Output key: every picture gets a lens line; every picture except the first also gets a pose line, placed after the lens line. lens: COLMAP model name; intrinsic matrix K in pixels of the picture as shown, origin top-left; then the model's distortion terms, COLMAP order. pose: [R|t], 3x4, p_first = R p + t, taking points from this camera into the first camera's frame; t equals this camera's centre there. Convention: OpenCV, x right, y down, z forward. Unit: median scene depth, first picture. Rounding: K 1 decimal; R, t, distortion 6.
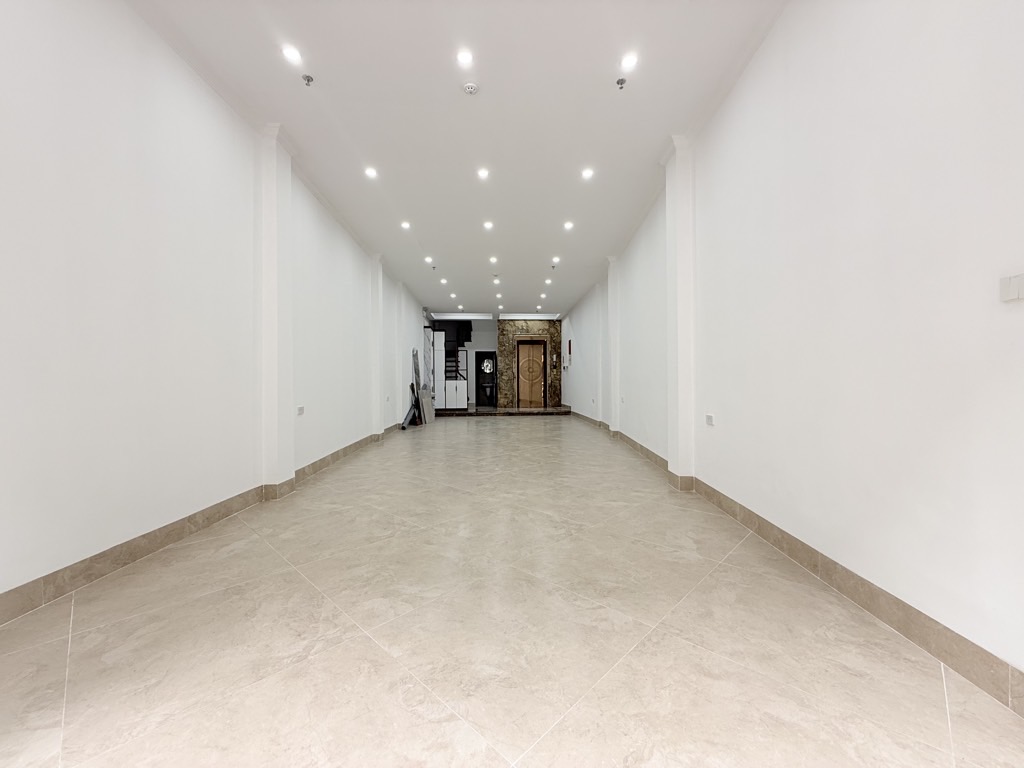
lens RADIAL K [[409.7, 0, 513.7], [0, 409.7, 382.3], [0, 0, 1]] dist [-0.006652, -0.000249]
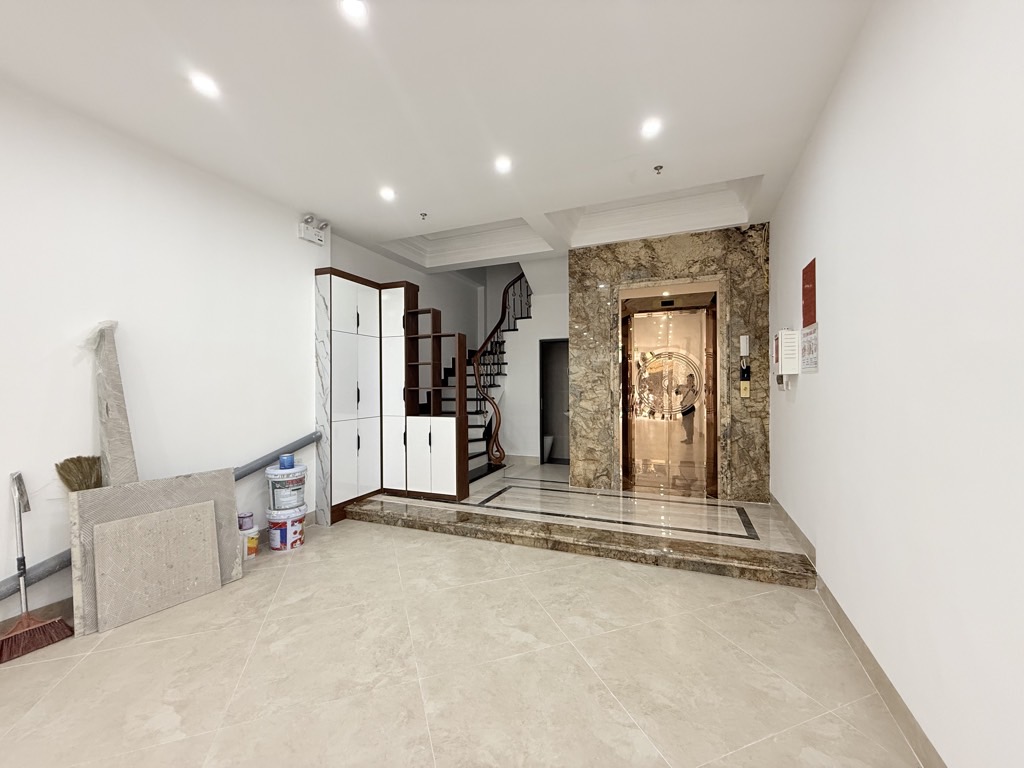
lens RADIAL K [[409.7, 0, 505.1], [0, 409.7, 387.0], [0, 0, 1]] dist [-0.006652, -0.000249]
pose [[0.903106, -0.001046, -0.429417, 0.068741], [0.003638, 0.999980, 0.005214, -0.029890], [0.429402, -0.006271, 0.903091, 0.636621]]
